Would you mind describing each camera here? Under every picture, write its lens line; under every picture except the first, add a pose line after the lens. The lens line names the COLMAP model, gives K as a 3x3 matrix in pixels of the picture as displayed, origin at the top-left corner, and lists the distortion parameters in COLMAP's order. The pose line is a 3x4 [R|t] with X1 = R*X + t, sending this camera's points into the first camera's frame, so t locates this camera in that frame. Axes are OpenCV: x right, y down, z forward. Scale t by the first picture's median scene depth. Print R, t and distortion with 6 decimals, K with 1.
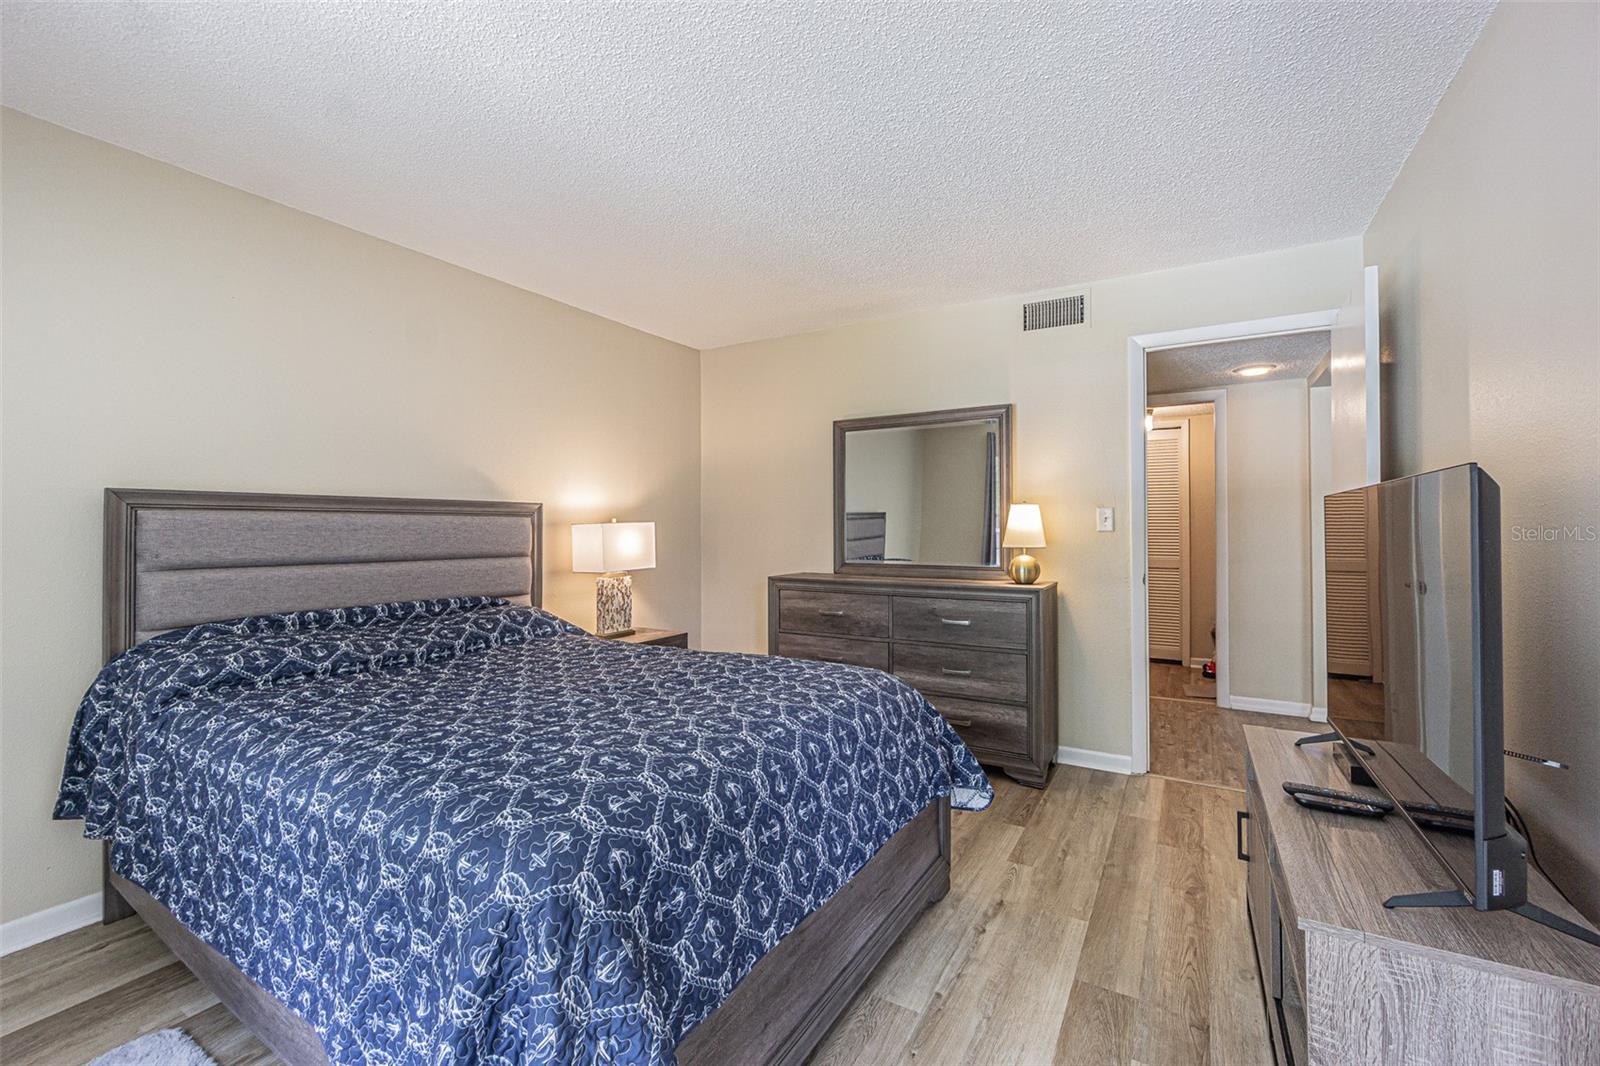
lens RADIAL K [[690.5, 0, 802.3], [0, 690.5, 530.2], [0, 0, 1]] dist [-0.011860, 0.004139]
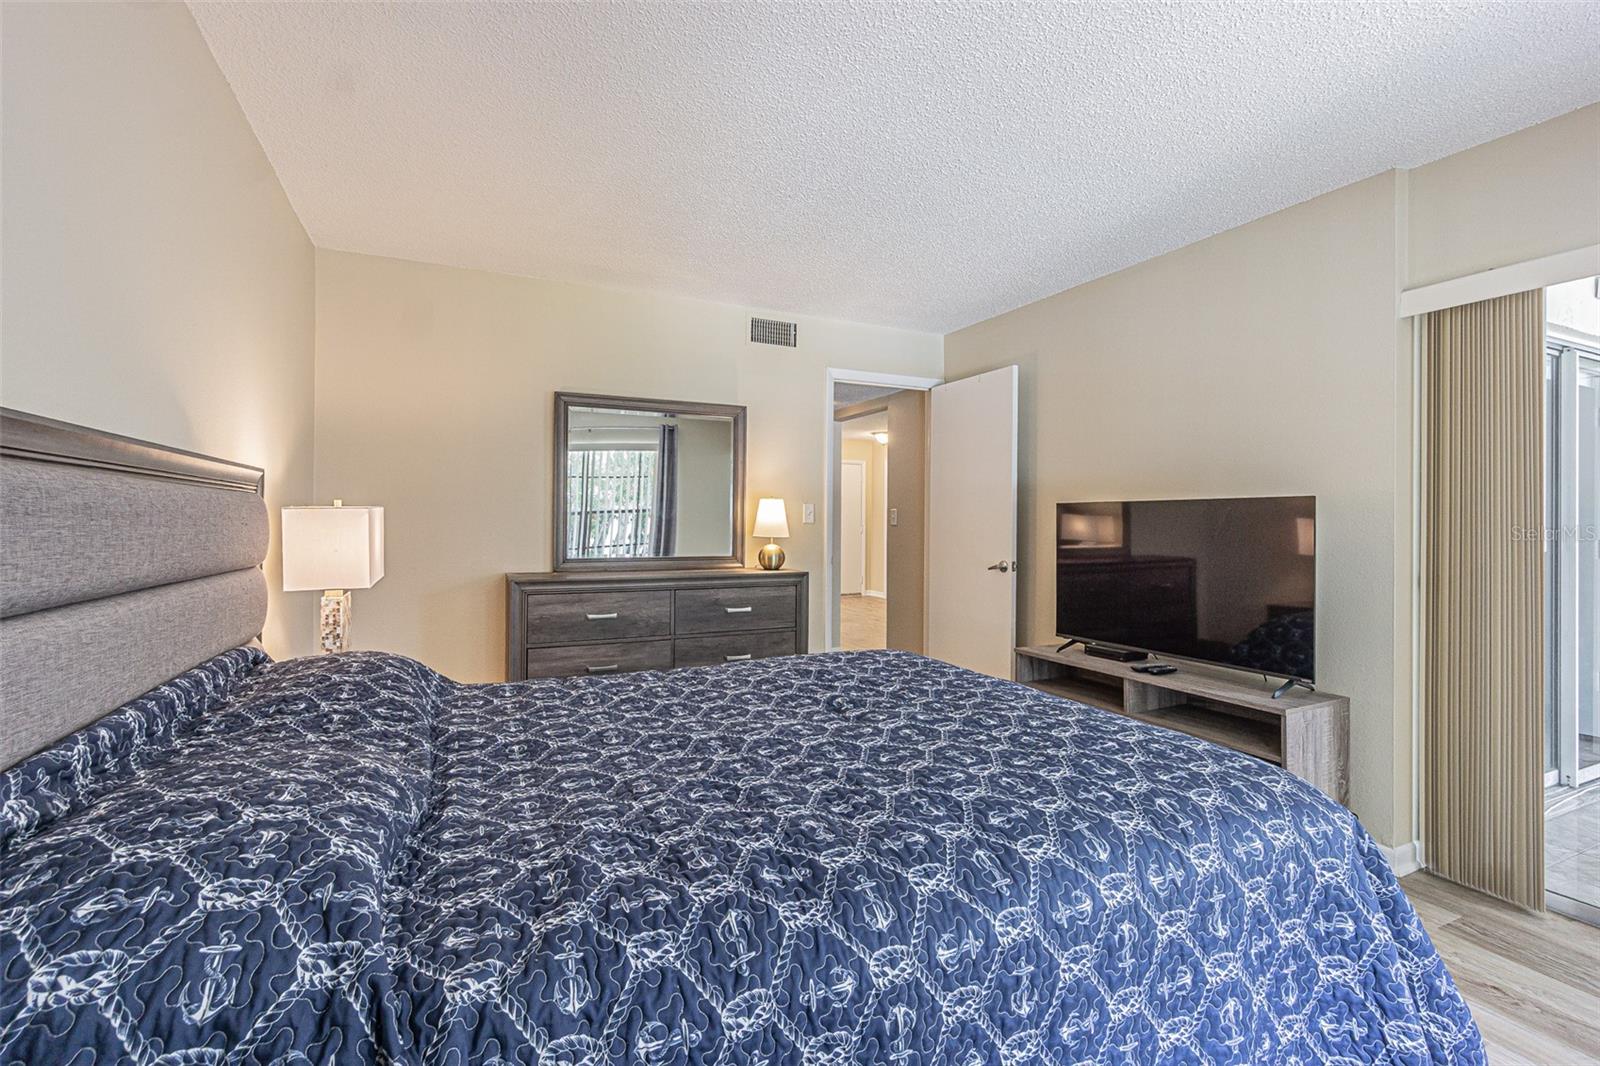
lens RADIAL K [[690.5, 0, 804.8], [0, 690.5, 526.2], [0, 0, 1]] dist [-0.011860, 0.004139]
pose [[0.544545, -0.001028, 0.838731, -0.580104], [-0.008564, 0.999940, 0.006786, -0.001182], [-0.838688, -0.010878, 0.544503, 0.336479]]
